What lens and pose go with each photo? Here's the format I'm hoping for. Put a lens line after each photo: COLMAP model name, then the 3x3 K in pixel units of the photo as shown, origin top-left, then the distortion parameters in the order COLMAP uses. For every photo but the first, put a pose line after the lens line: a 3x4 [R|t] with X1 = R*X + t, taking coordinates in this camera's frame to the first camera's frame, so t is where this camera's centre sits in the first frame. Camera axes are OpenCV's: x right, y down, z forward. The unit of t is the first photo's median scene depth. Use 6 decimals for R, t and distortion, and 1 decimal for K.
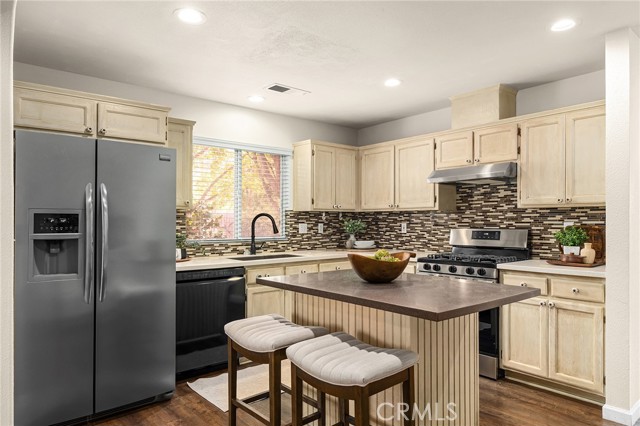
lens RADIAL K [[417.2, 0, 320.0], [0, 417.2, 213.0], [0, 0, 1]] dist [-0.001011, -0.000419]
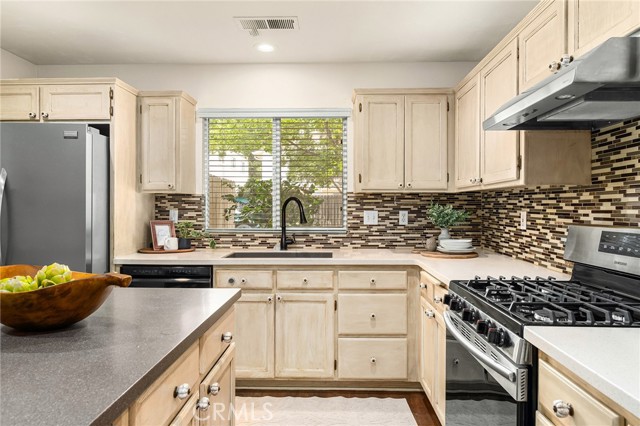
lens RADIAL K [[415.1, 0, 320.0], [0, 415.1, 213.0], [0, 0, 1]] dist [-0.002137, -0.000634]
pose [[0.744305, 0.011964, -0.667732, 0.408295], [0.012208, 0.999429, 0.031515, 0.006757], [0.667728, -0.031608, 0.743734, 0.469044]]
